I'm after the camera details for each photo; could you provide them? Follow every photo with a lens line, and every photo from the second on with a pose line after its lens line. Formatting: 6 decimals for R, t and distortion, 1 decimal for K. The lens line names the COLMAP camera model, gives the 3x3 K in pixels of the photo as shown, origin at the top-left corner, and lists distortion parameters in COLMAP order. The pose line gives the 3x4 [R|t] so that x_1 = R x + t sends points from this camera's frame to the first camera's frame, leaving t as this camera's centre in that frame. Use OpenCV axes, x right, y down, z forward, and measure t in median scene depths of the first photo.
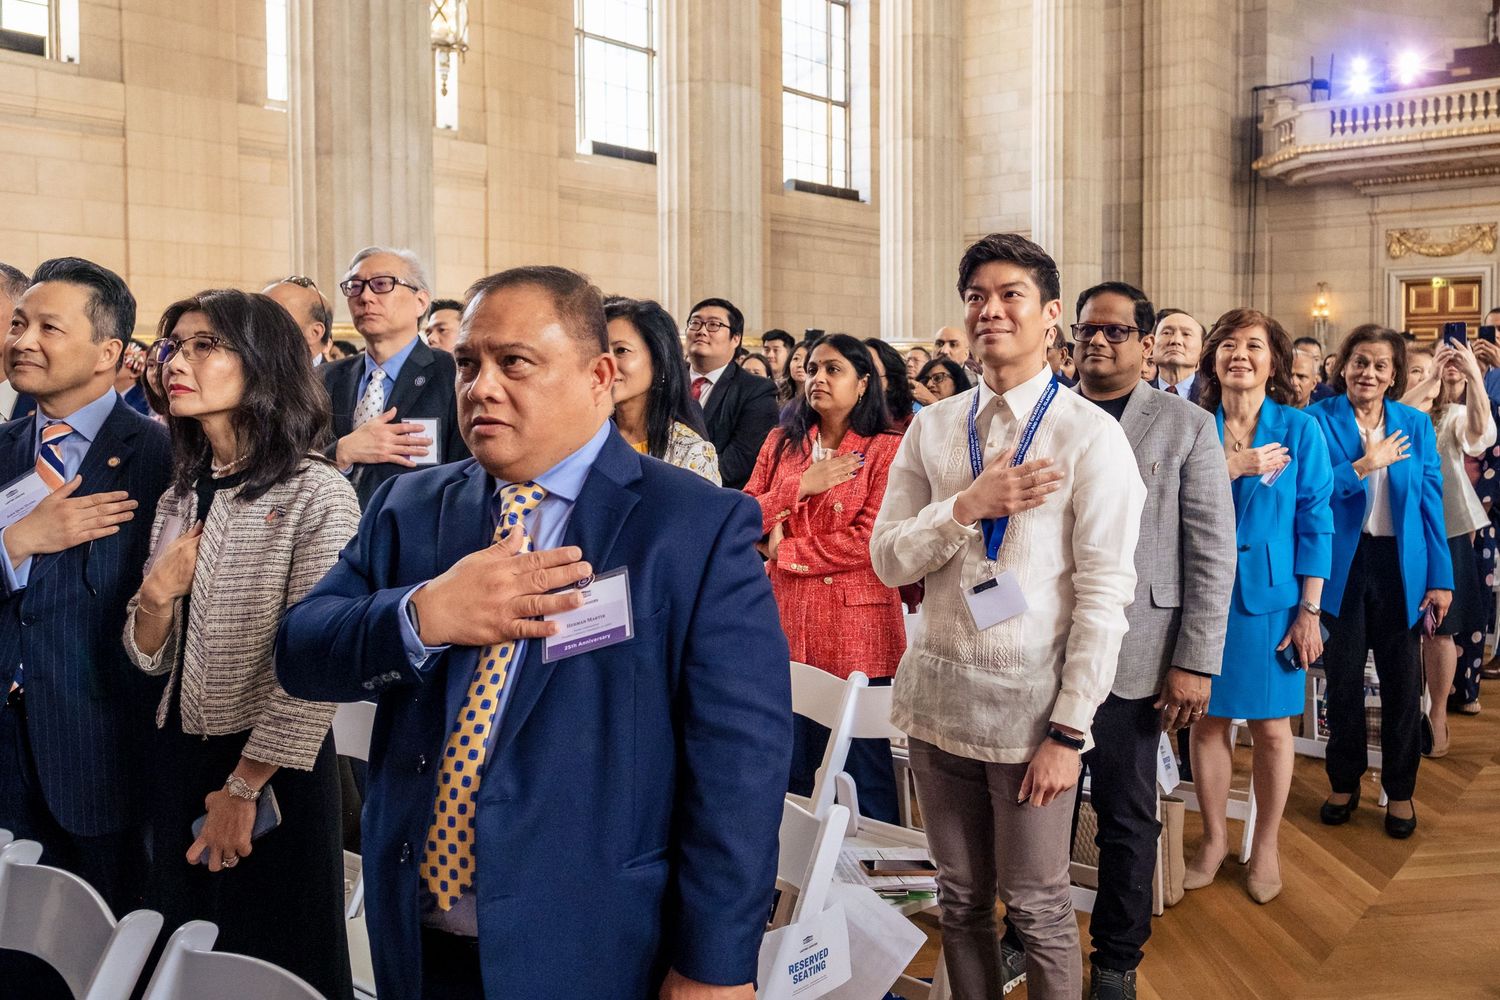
lens RADIAL K [[1234.2, 0, 897.1], [0, 1234.2, 429.3], [0, 0, 1]] dist [-0.005647, 0.000665]
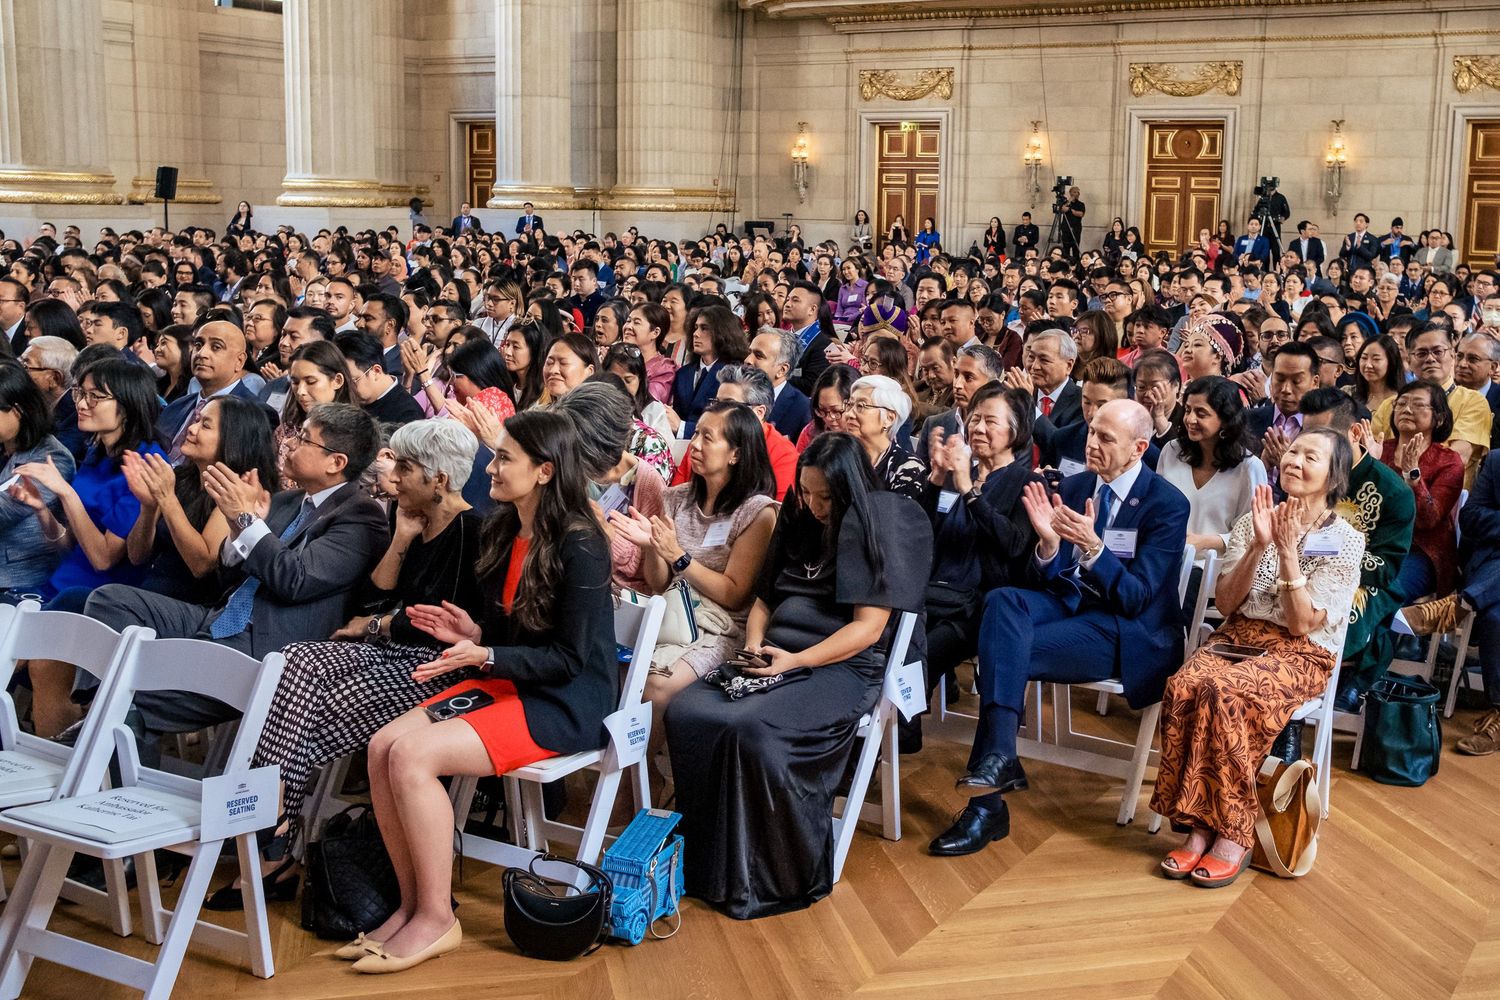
lens RADIAL K [[1632.2, 0, 843.6], [0, 1632.2, 460.7], [0, 0, 1]] dist [-0.082822, 0.179817]
pose [[0.993644, 0.005457, 0.112438, 0.243396], [-0.018043, 0.993631, 0.111225, 0.001371], [-0.111115, -0.112547, 0.987414, -0.292956]]
